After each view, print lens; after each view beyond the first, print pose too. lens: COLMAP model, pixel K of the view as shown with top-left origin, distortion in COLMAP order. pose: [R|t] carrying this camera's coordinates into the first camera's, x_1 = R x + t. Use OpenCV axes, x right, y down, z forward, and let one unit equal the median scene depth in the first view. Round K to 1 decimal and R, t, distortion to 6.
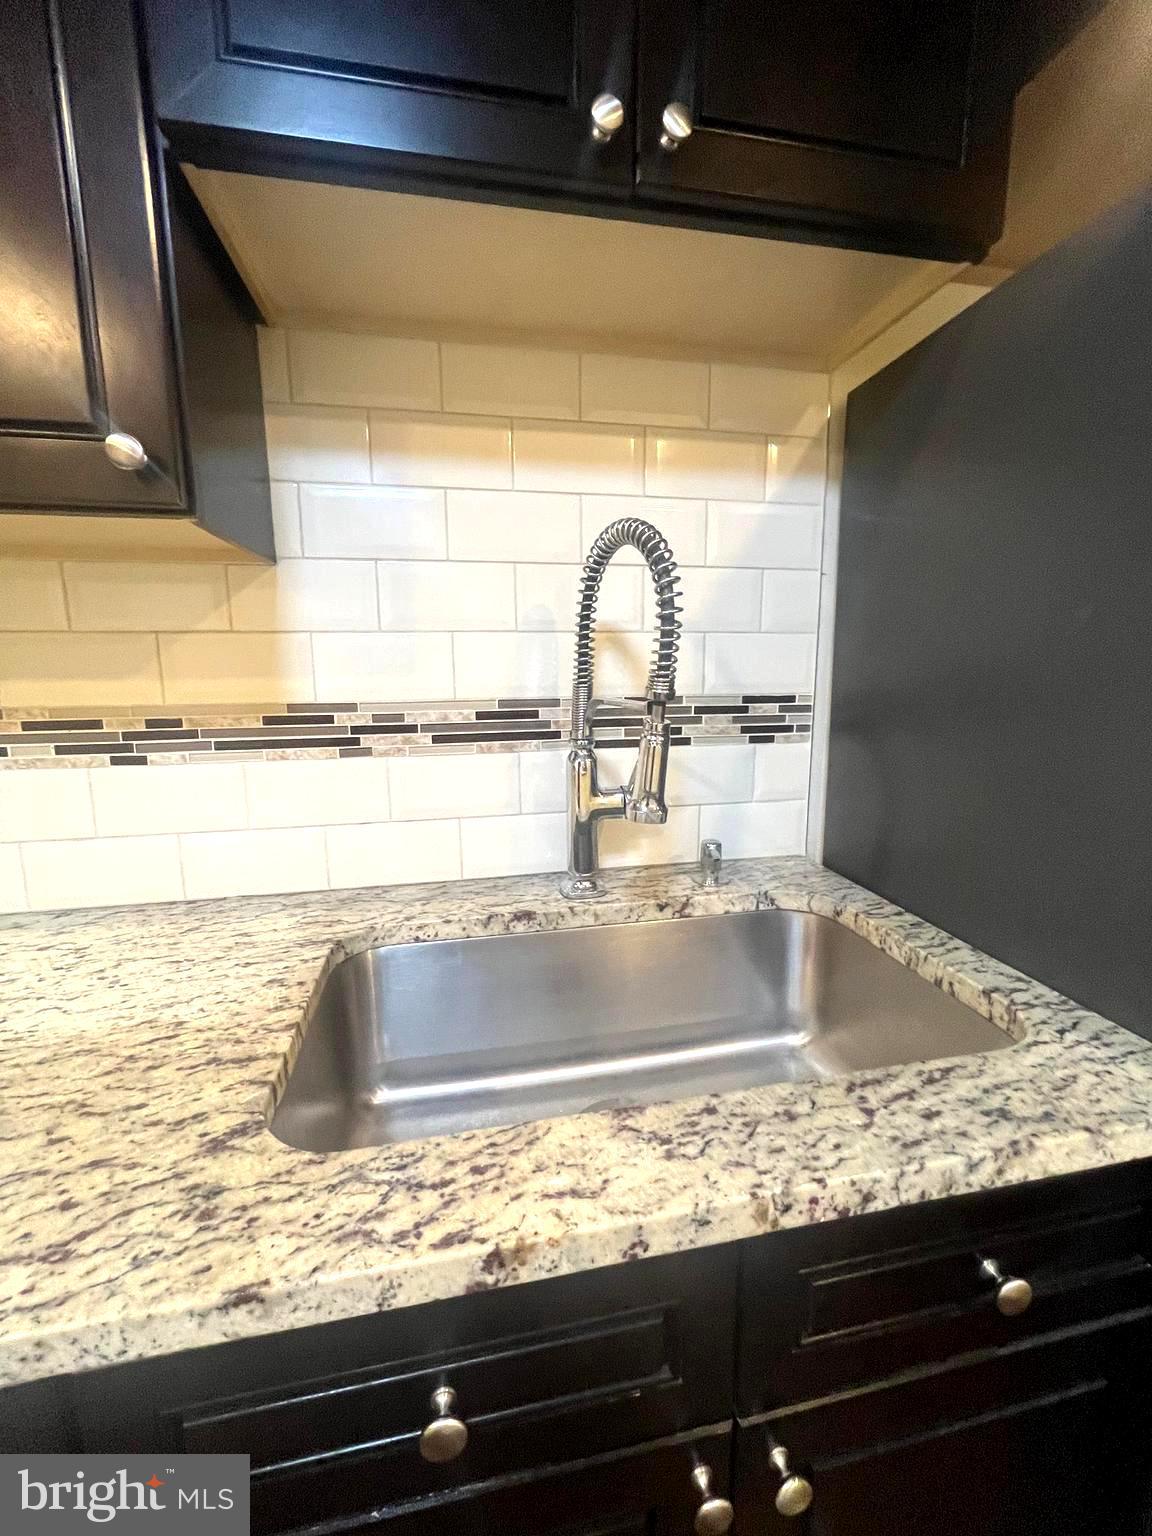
lens RADIAL K [[625.0, 0, 574.3], [0, 625.0, 759.7], [0, 0, 1]] dist [-0.001222, -0.000015]
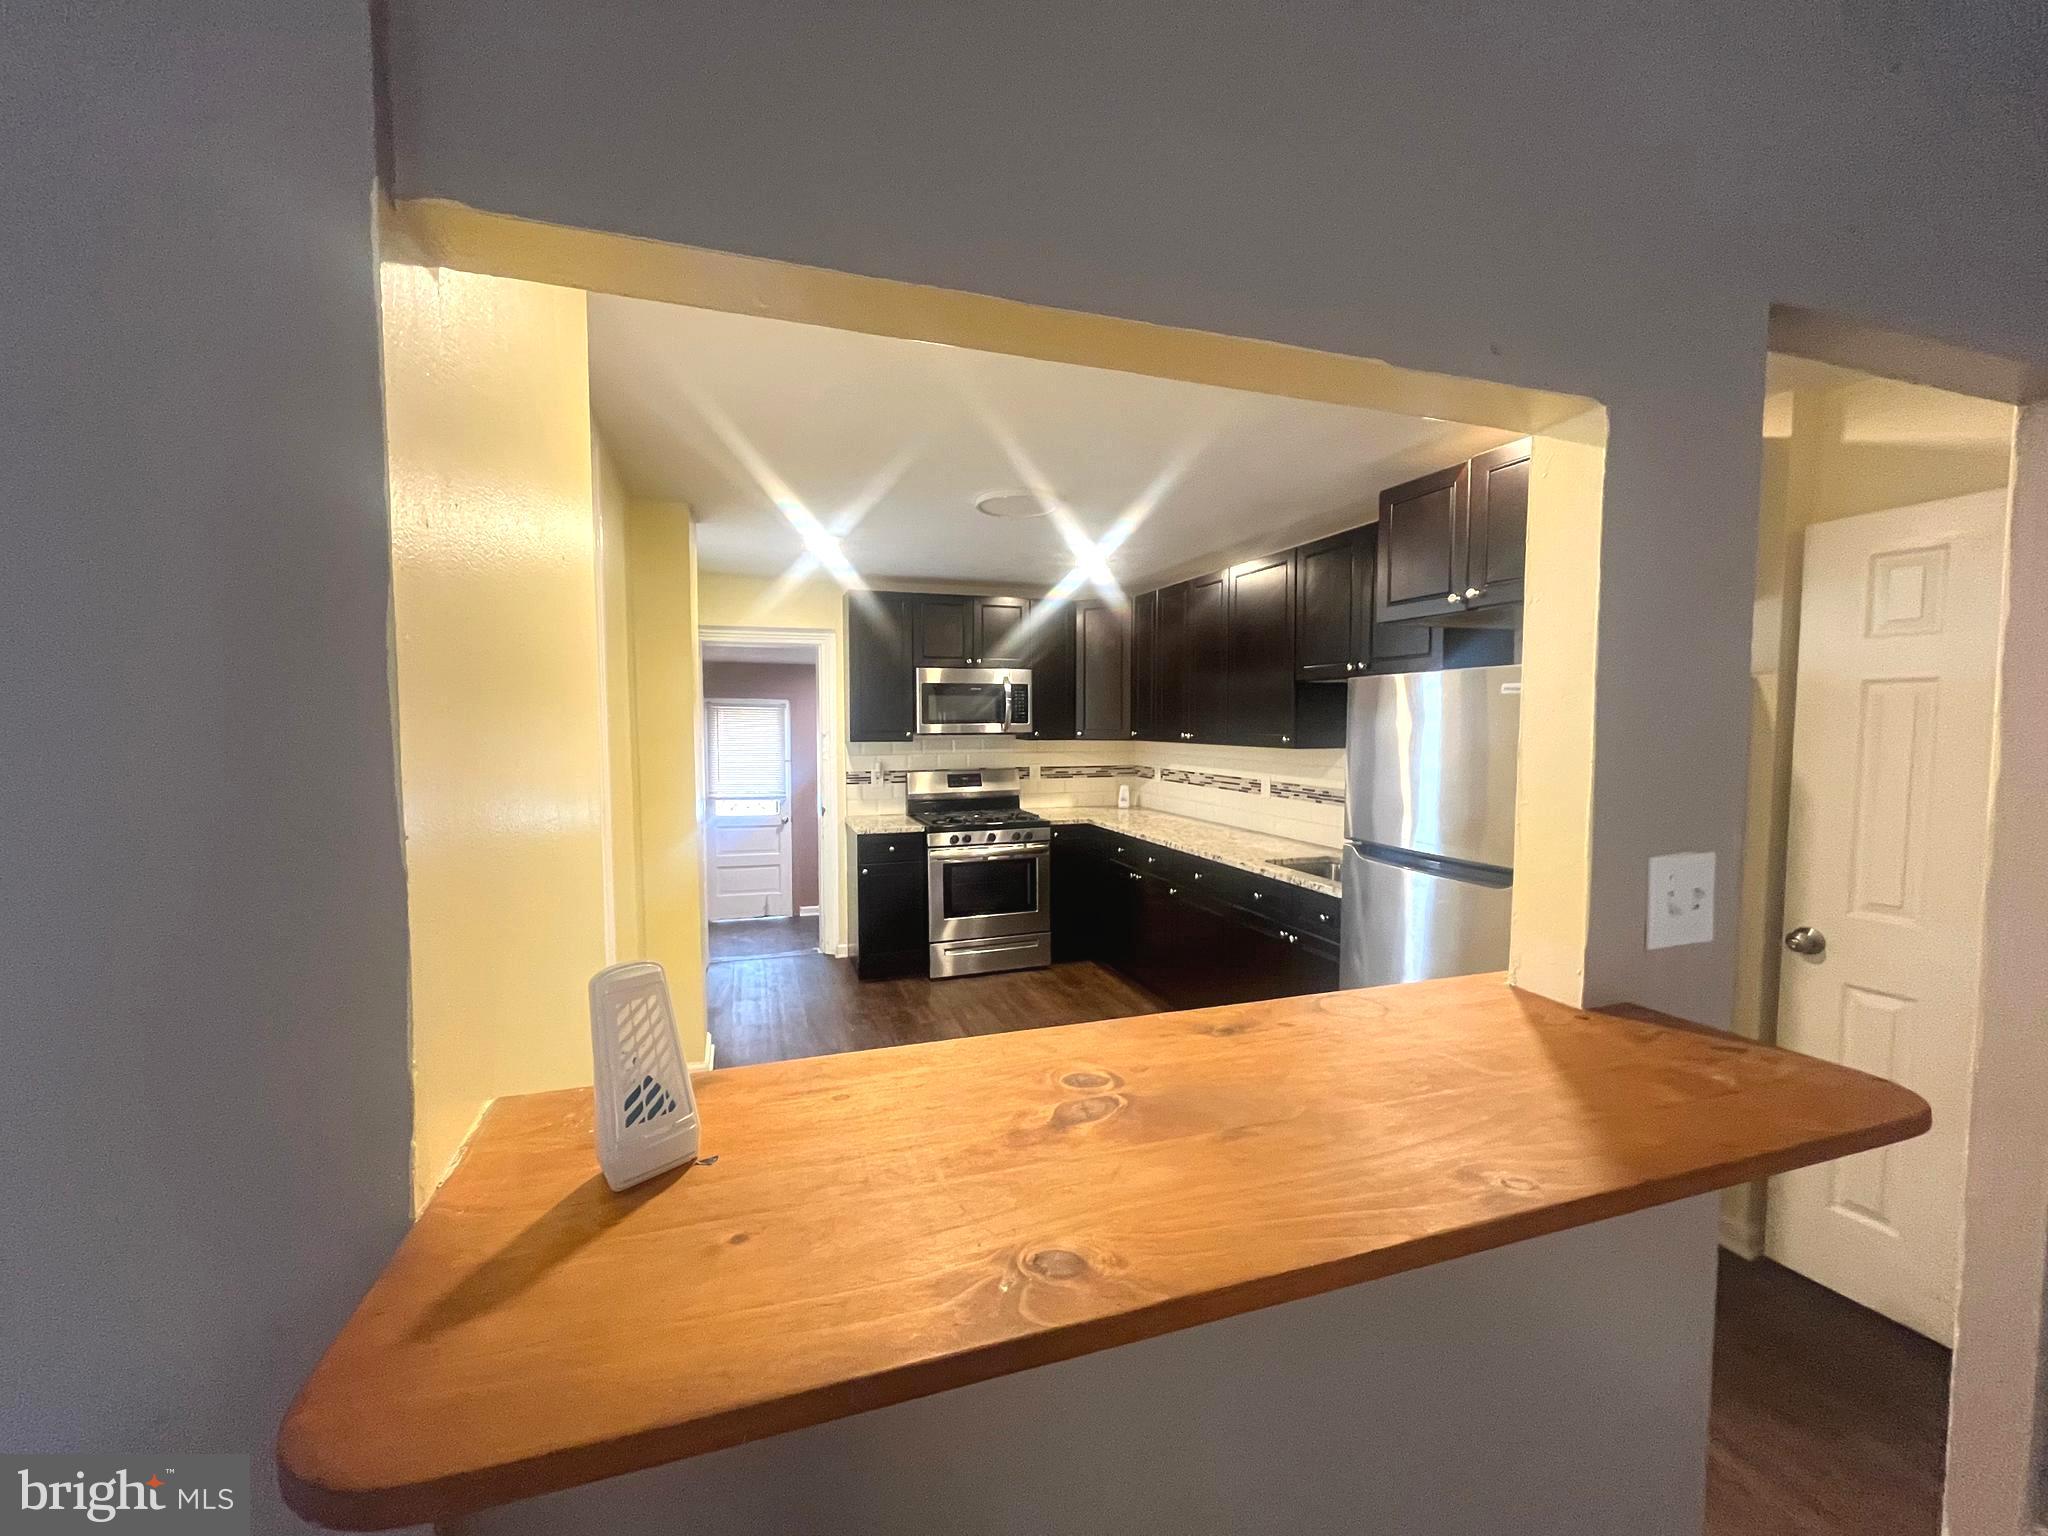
lens RADIAL K [[833.3, 0, 1020.5], [0, 833.3, 771.0], [0, 0, 1]] dist [-0.001222, -0.000015]
pose [[0.132244, 0.069392, -0.988785, 3.799187], [-0.155966, 0.986577, 0.048378, -0.140400], [0.978870, 0.147819, 0.141291, -1.368753]]
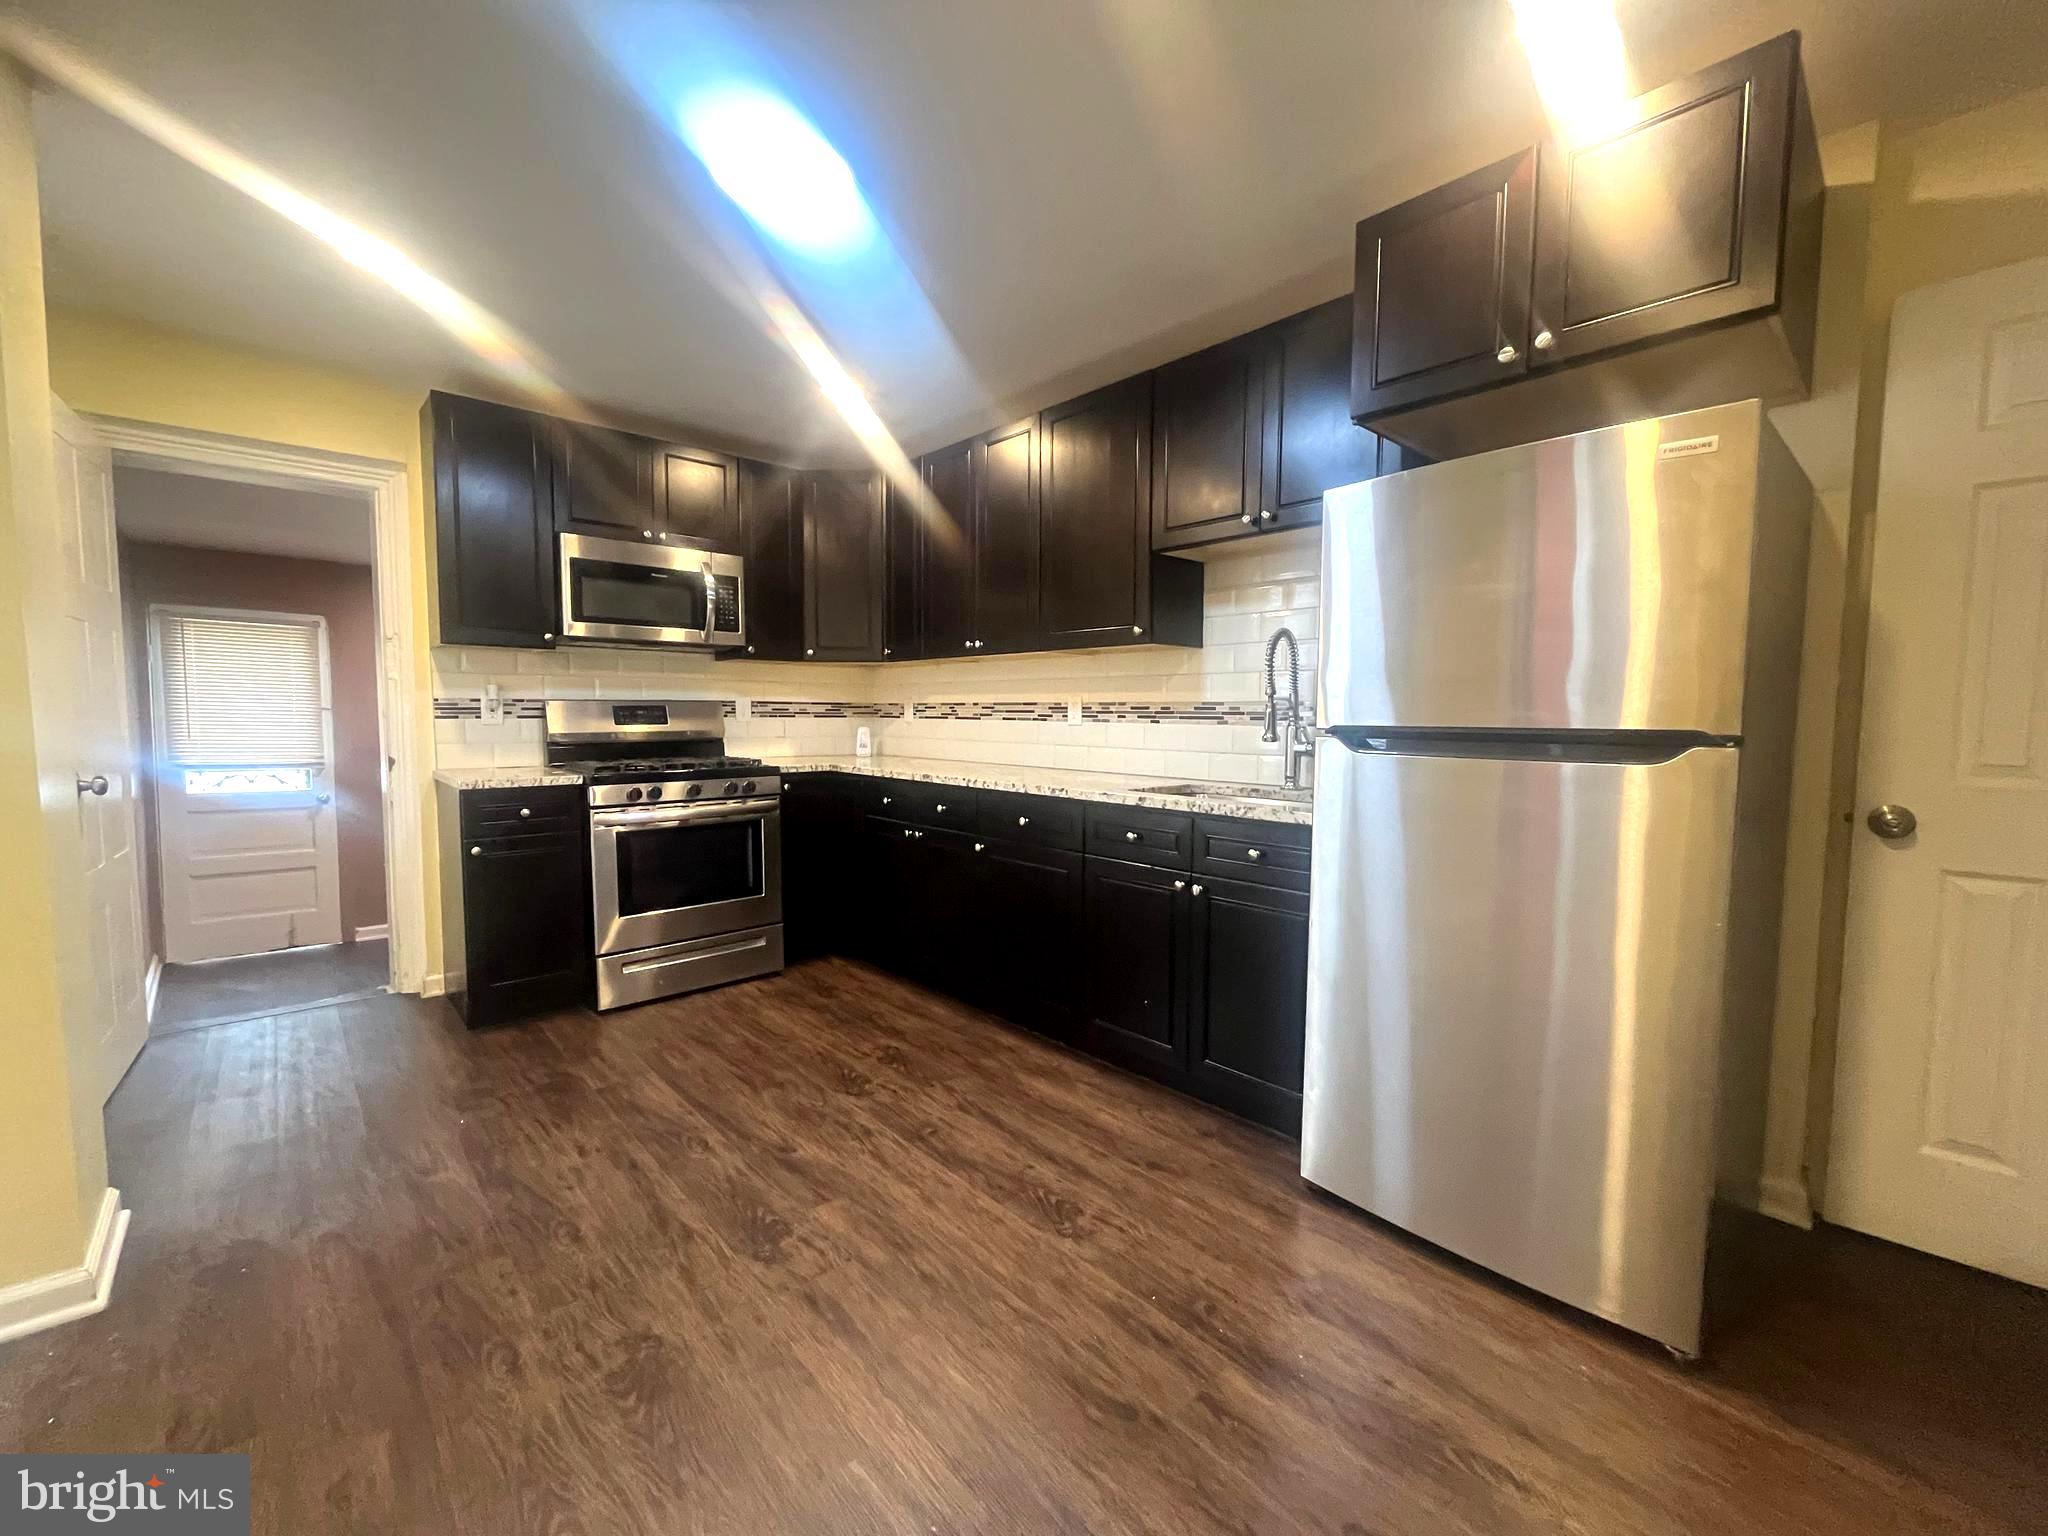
lens RADIAL K [[833.3, 0, 1018.5], [0, 833.3, 767.7], [0, 0, 1]] dist [-0.001222, -0.000015]
pose [[0.516528, 0.068832, -0.853499, 2.197727], [-0.144632, 0.989455, -0.007734, 0.328811], [0.843967, 0.127438, 0.521036, -1.446120]]
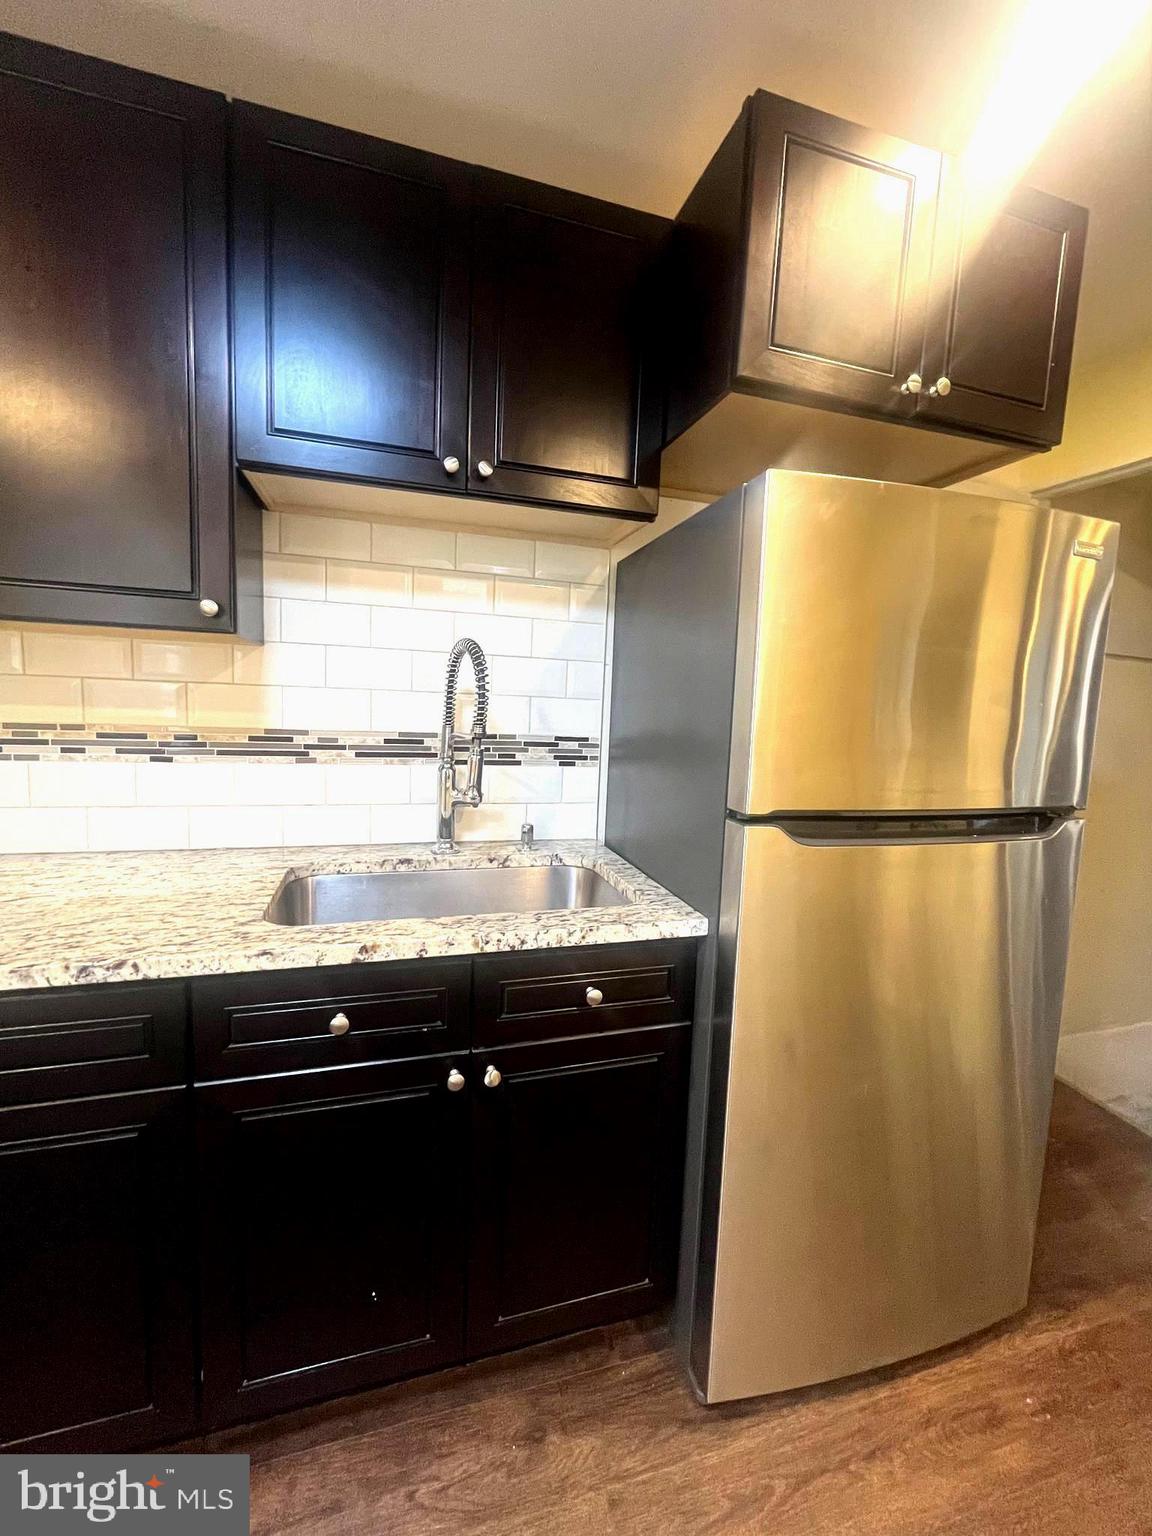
lens RADIAL K [[625.0, 0, 574.6], [0, 625.0, 763.1], [0, 0, 1]] dist [-0.001222, -0.000015]
pose [[0.994209, 0.040153, 0.099680, 0.198572], [-0.035126, 0.998045, -0.051689, 0.059477], [-0.101560, 0.047888, 0.993676, -0.745688]]
